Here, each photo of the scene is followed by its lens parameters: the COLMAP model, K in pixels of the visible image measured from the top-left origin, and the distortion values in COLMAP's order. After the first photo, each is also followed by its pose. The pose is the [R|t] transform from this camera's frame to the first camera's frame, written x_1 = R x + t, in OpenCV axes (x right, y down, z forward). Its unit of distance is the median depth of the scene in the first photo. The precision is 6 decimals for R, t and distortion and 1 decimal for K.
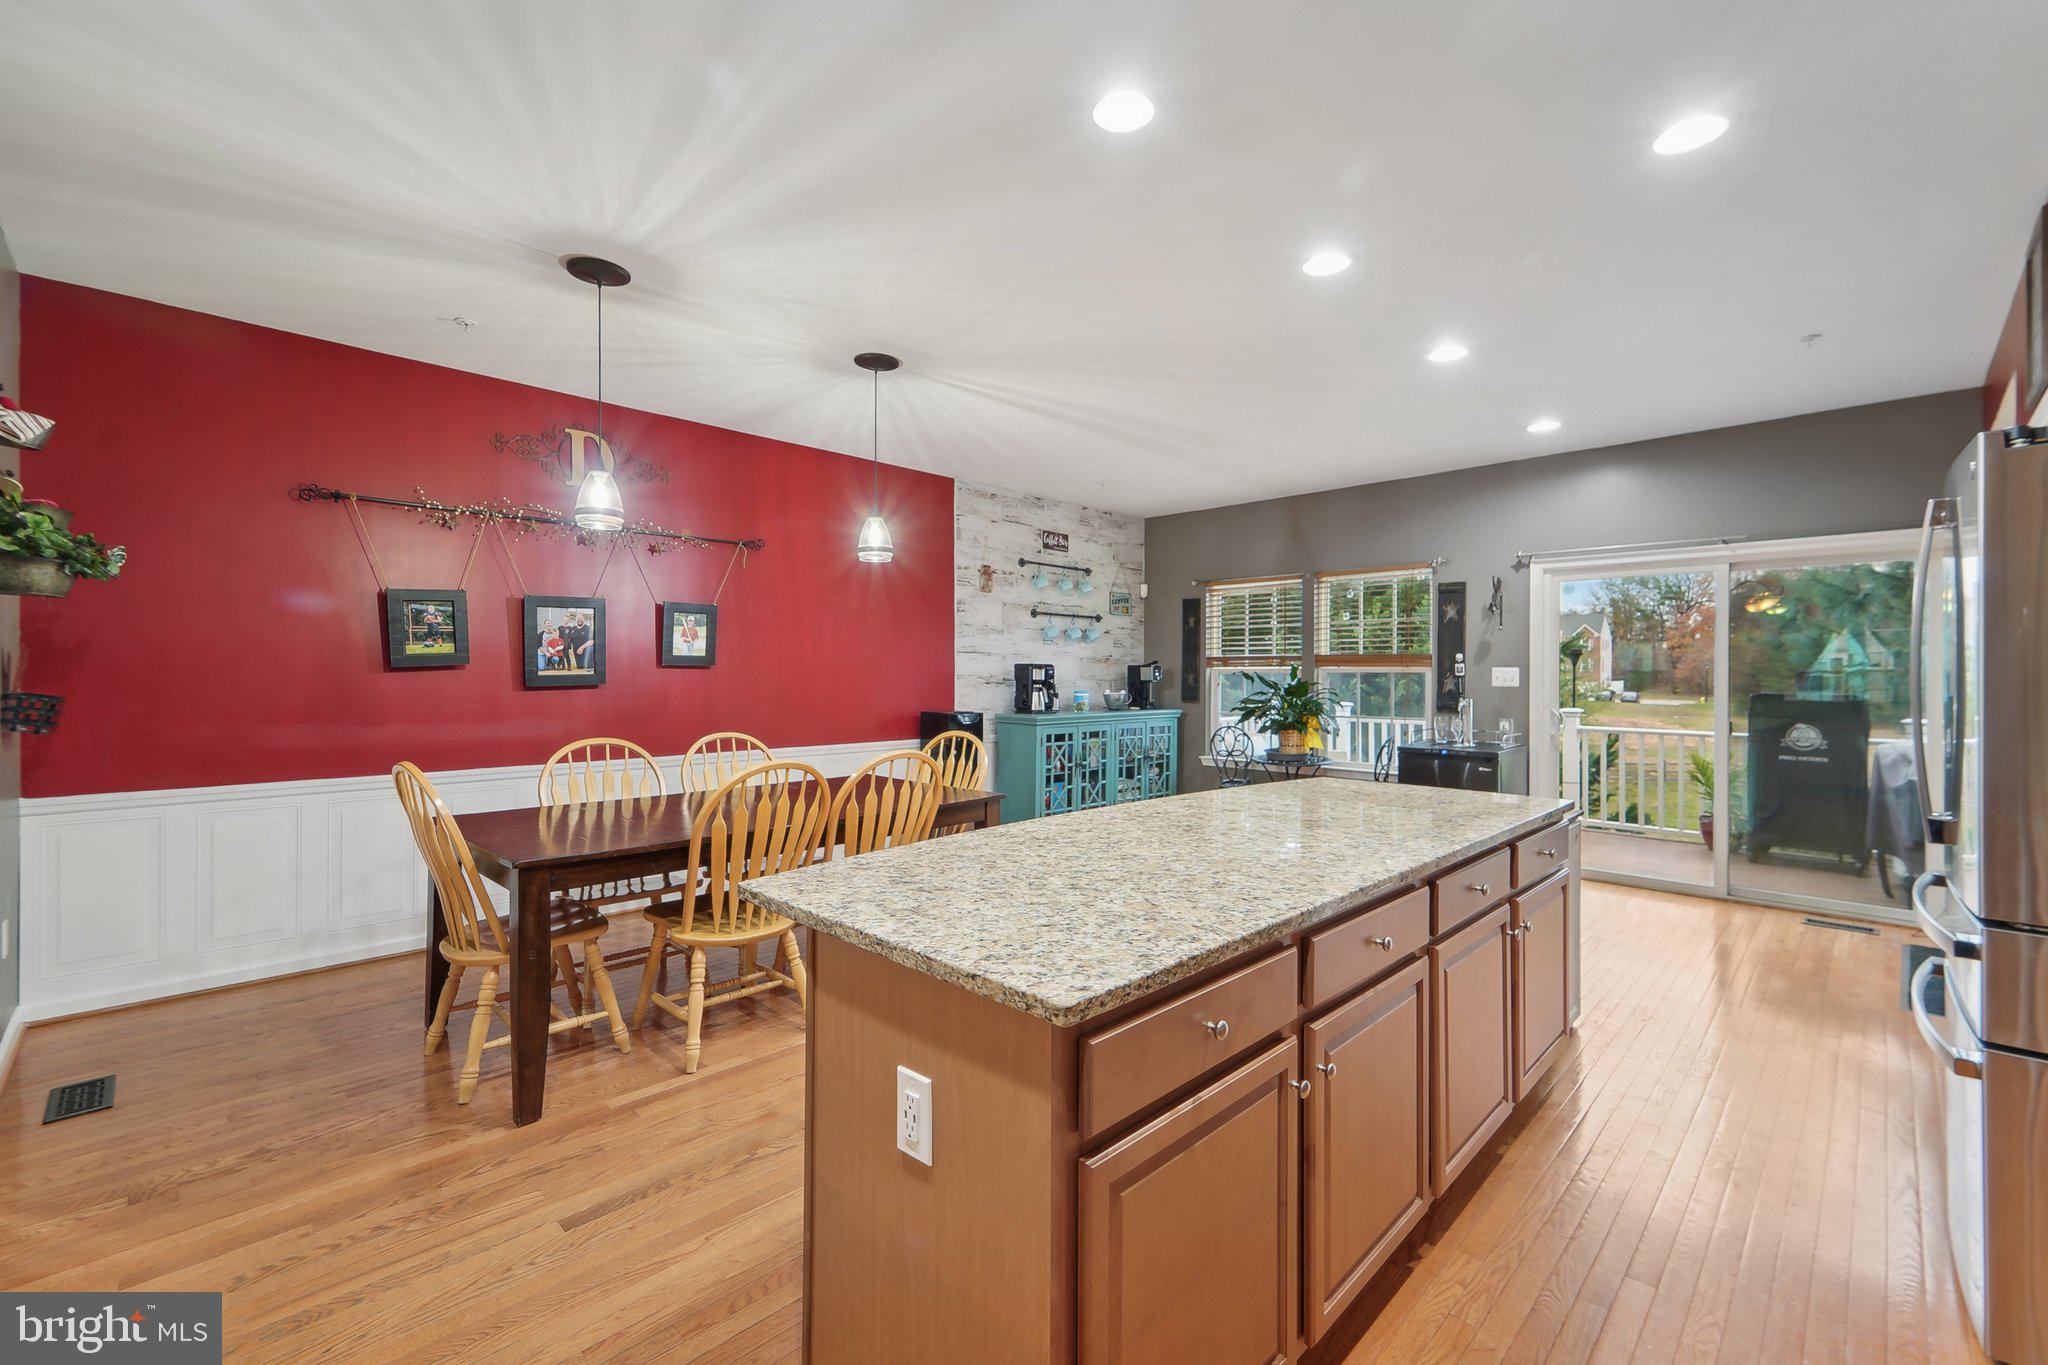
lens RADIAL K [[843.4, 0, 1018.2], [0, 843.4, 675.9], [0, 0, 1]] dist [0.000460, -0.001130]
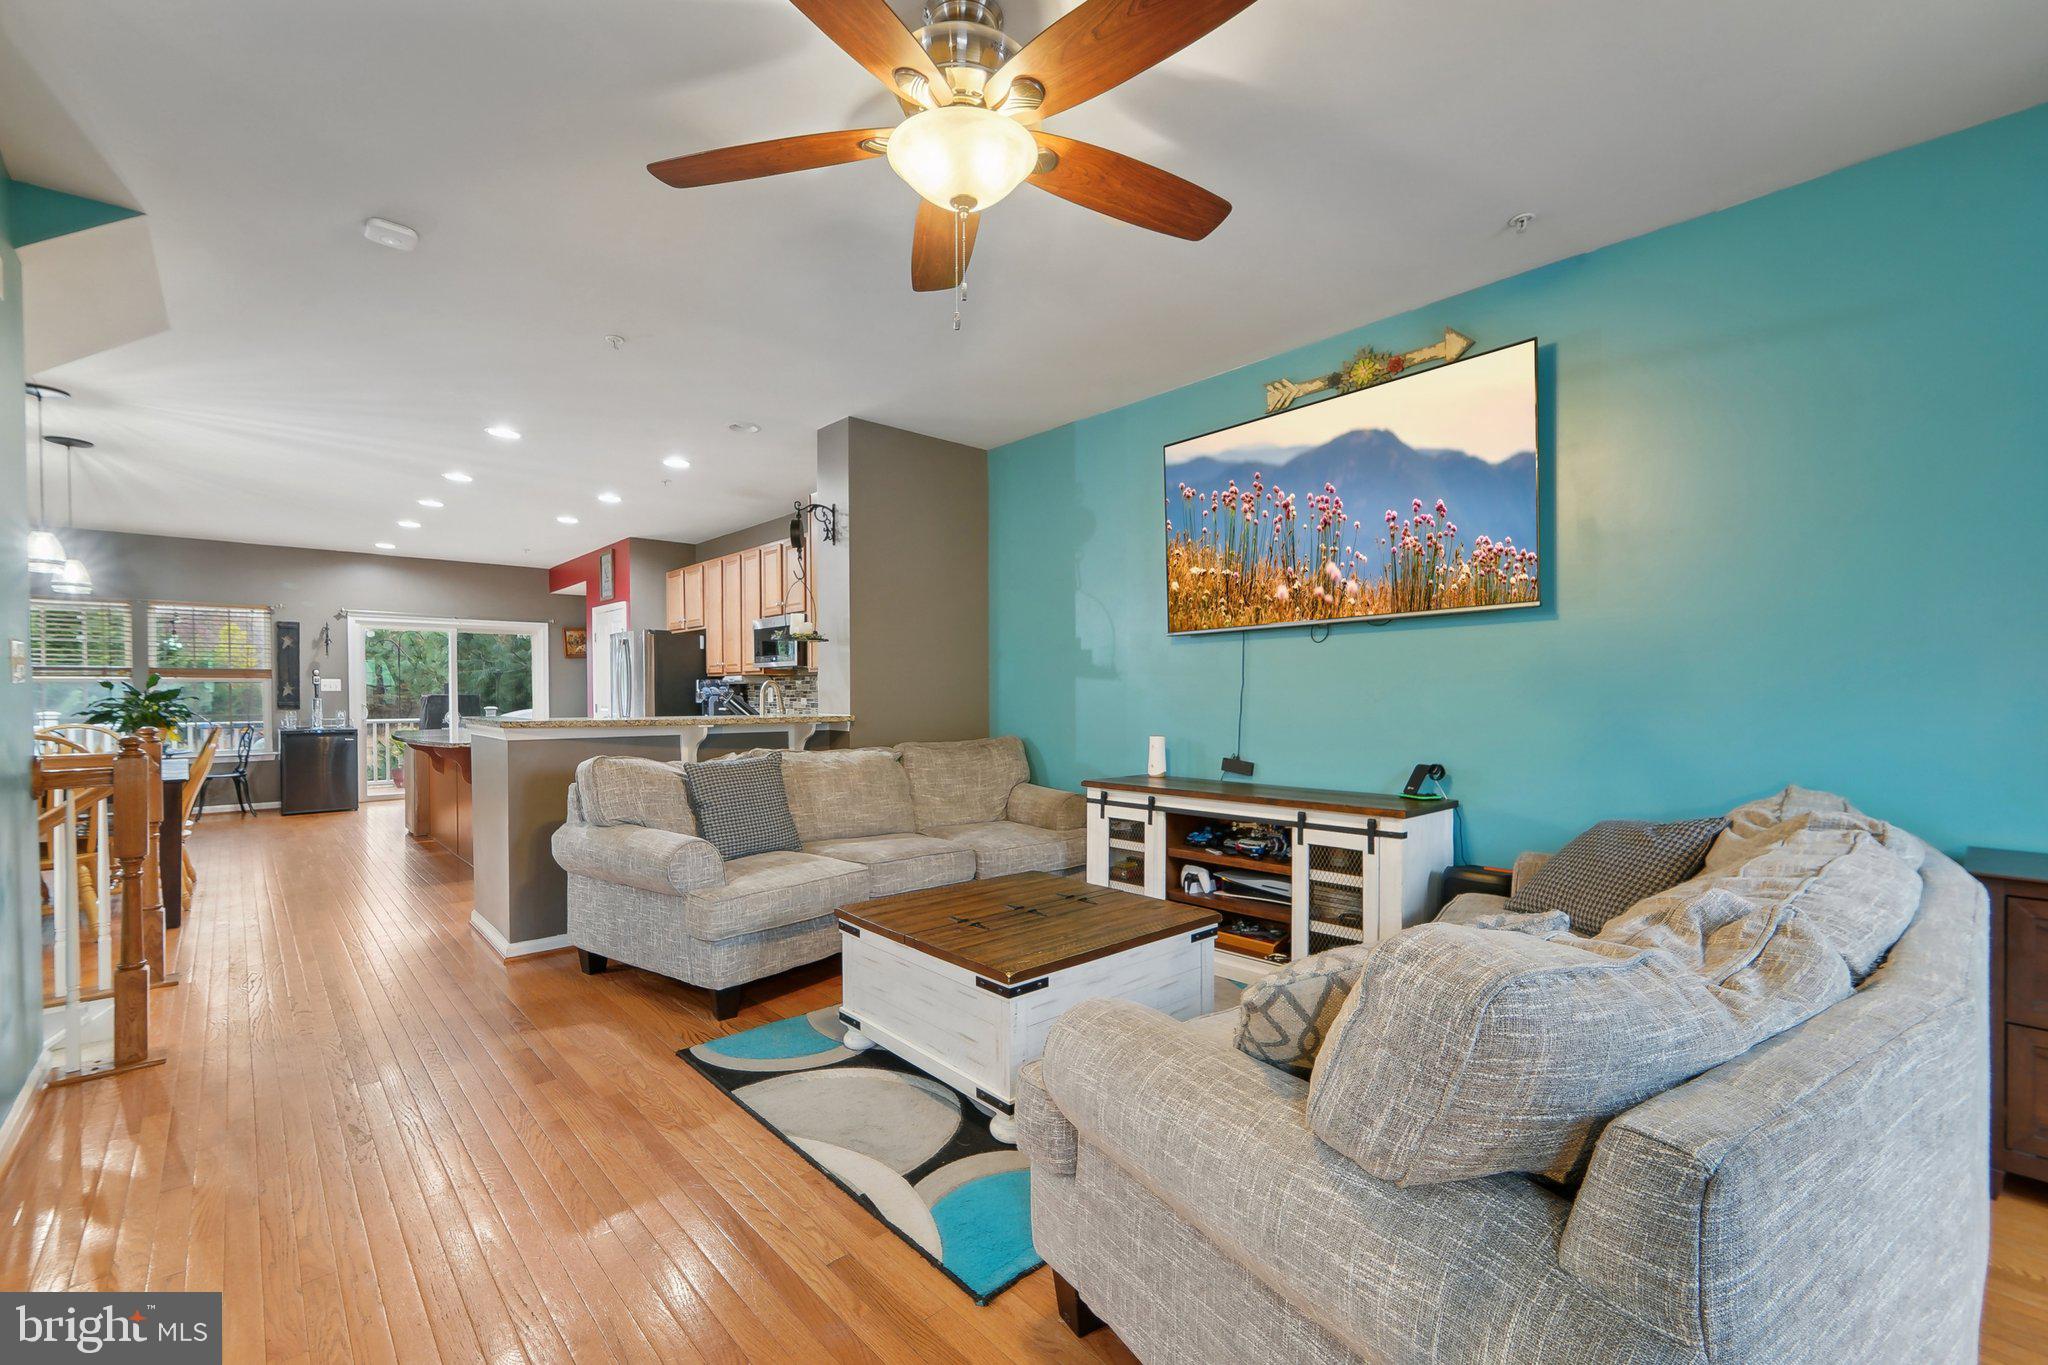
lens RADIAL K [[843.4, 0, 1033.0], [0, 843.4, 702.8], [0, 0, 1]] dist [0.000460, -0.001130]
pose [[0.020873, -0.018011, 0.999620, -0.903578], [0.007755, 0.999811, 0.017852, 0.015096], [-0.999752, 0.007379, 0.021009, -0.333530]]
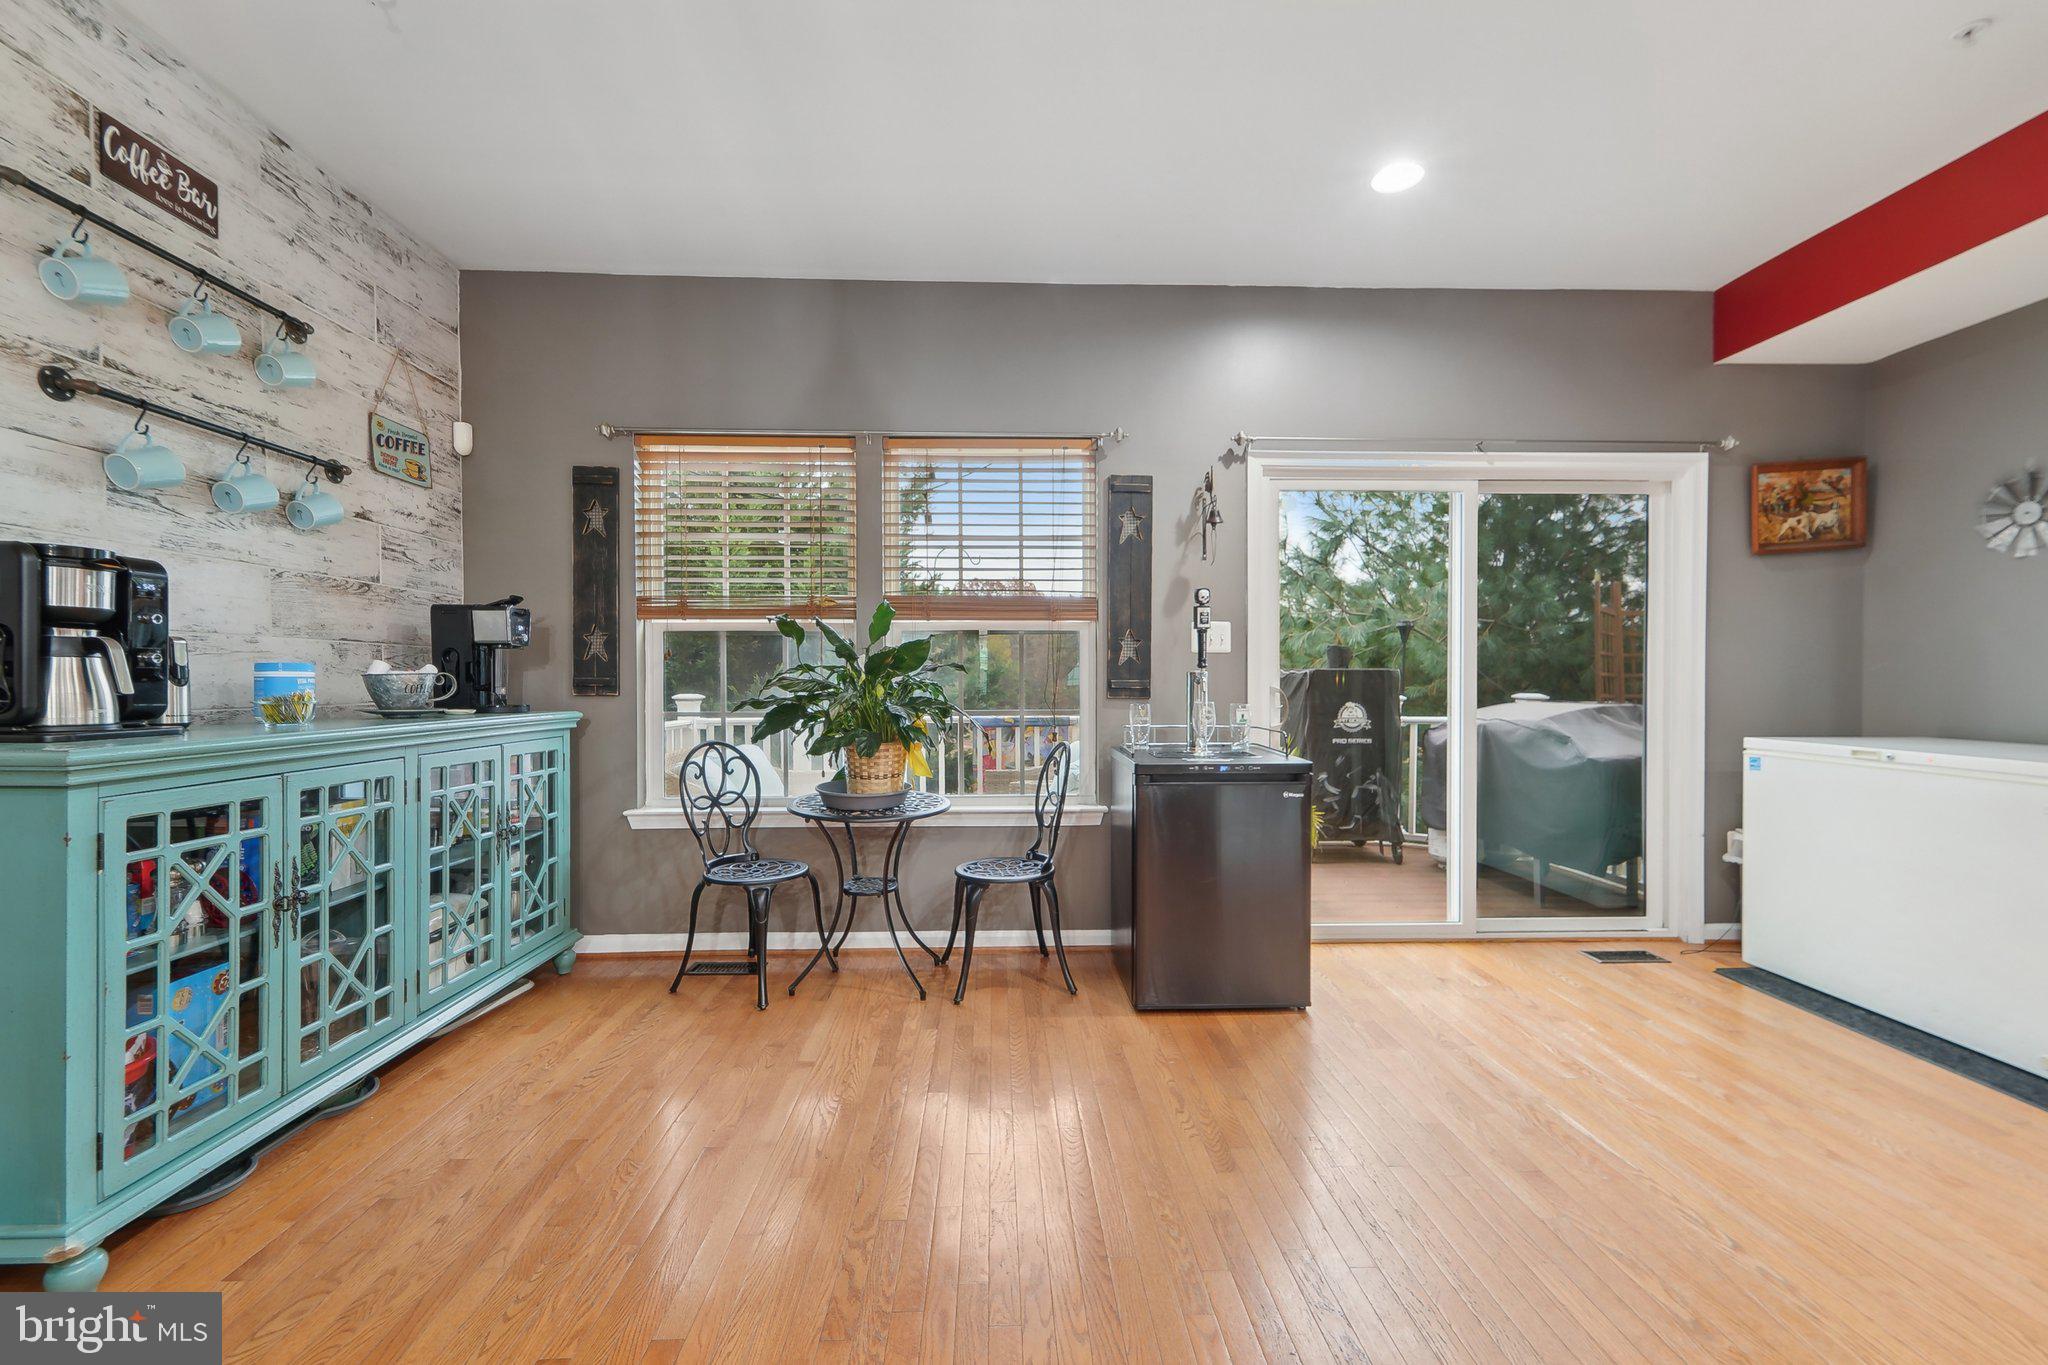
lens RADIAL K [[843.4, 0, 1035.5], [0, 843.4, 697.9], [0, 0, 1]] dist [0.000460, -0.001130]
pose [[0.669000, -0.020883, 0.742969, 0.028585], [0.006067, 0.999725, 0.022638, 0.028322], [-0.743238, -0.010637, 0.668943, 0.617950]]
